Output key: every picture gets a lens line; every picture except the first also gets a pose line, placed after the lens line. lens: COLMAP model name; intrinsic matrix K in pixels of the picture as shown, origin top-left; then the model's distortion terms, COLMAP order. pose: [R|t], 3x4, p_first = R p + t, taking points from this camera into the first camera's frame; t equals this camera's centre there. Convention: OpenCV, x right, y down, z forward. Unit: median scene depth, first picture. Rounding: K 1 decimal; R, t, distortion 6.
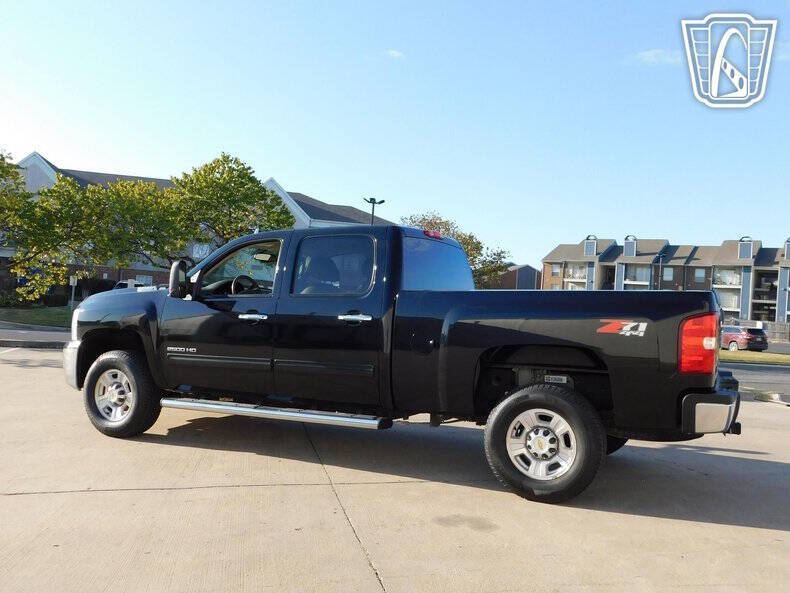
lens RADIAL K [[697.7, 0, 396.6], [0, 697.7, 302.2], [0, 0, 1]] dist [-0.003814, -0.019670]
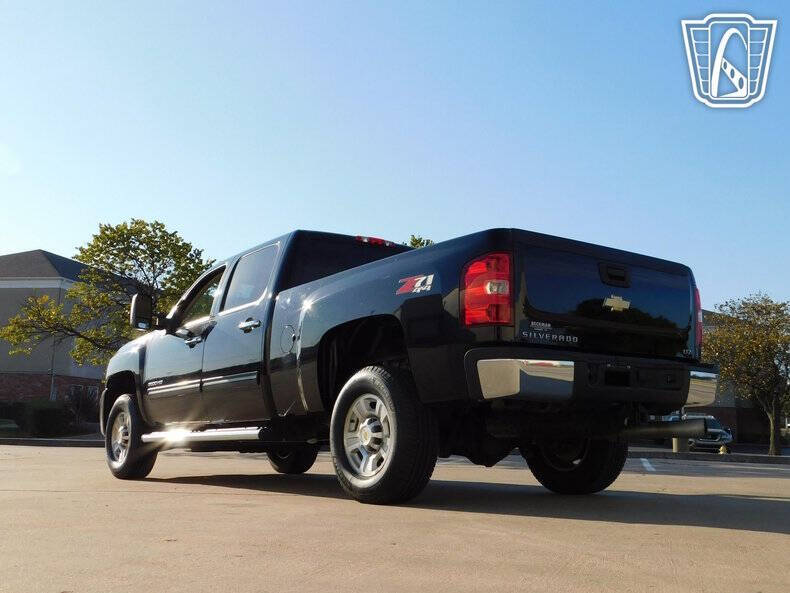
lens RADIAL K [[838.6, 0, 396.5], [0, 838.6, 291.1], [0, 0, 1]] dist [0.004078, 0.000000]
pose [[0.896447, -0.105348, -0.430448, 0.676023], [0.025712, 0.982061, -0.186804, 0.214539], [0.442405, 0.156393, 0.883074, 0.065046]]
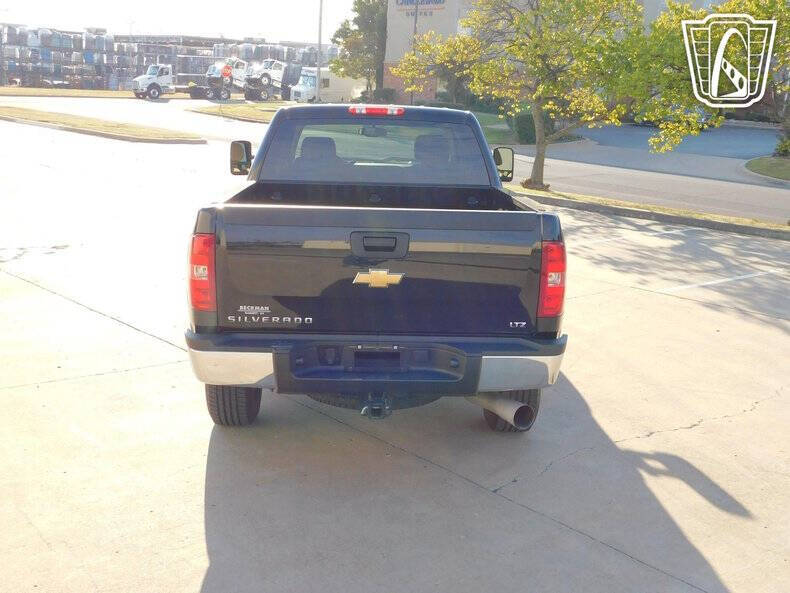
lens RADIAL K [[944.6, 0, 397.7], [0, 944.6, 296.5], [0, 0, 1]] dist [-0.005491, 0.000000]
pose [[0.468205, 0.161051, -0.868819, 1.323971], [-0.015006, 0.984557, 0.174419, -0.093680], [0.883492, -0.068626, 0.463391, 0.610685]]
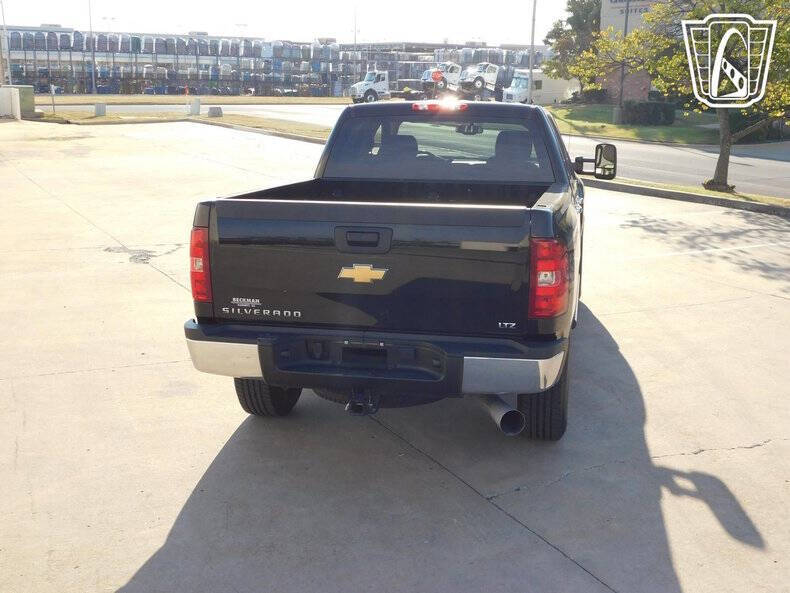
lens RADIAL K [[944.6, 0, 394.1], [0, 944.6, 294.7], [0, 0, 1]] dist [-0.005491, 0.000000]
pose [[0.245768, 0.165961, -0.955016, 1.396341], [-0.000090, 0.985238, 0.171190, -0.086086], [0.969329, -0.041987, 0.242155, 0.837072]]
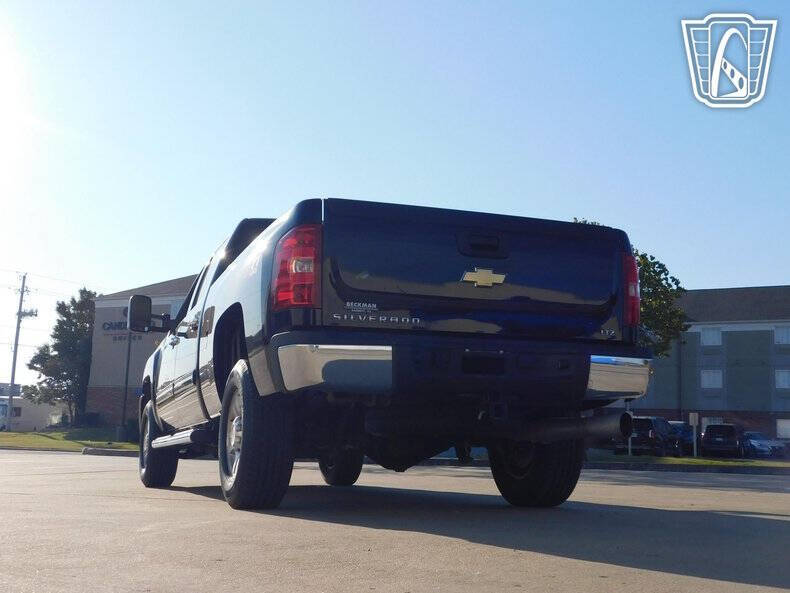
lens RADIAL K [[944.6, 0, 395.9], [0, 944.6, 290.9], [0, 0, 1]] dist [-0.005491, 0.000000]
pose [[0.729251, -0.144514, -0.668811, 1.041201], [0.016667, 0.980904, -0.193776, 0.245195], [0.684043, 0.130164, 0.717734, 0.312649]]
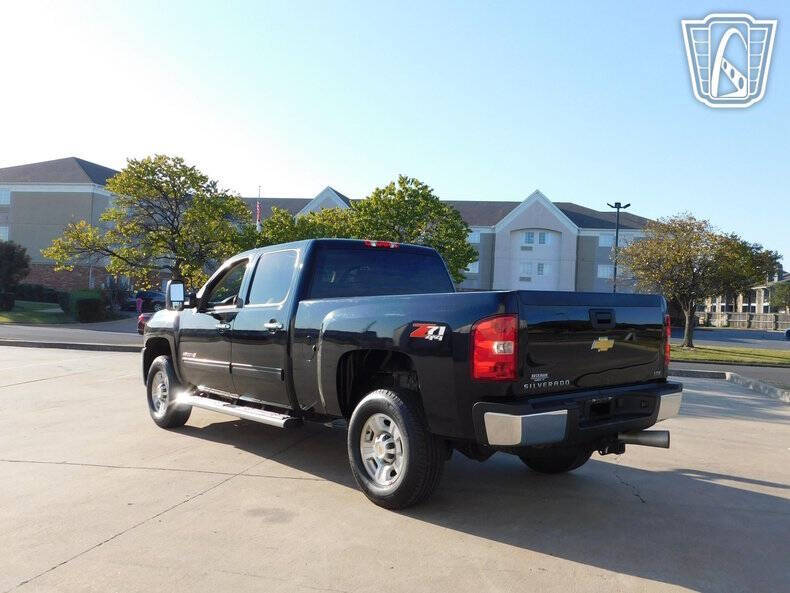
lens RADIAL K [[697.7, 0, 397.6], [0, 697.7, 294.0], [0, 0, 1]] dist [-0.003814, -0.019670]
pose [[0.909687, -0.029574, -0.414241, 0.621977], [0.017454, 0.999302, -0.033014, 0.013643], [0.414928, 0.022802, 0.909568, 0.086470]]
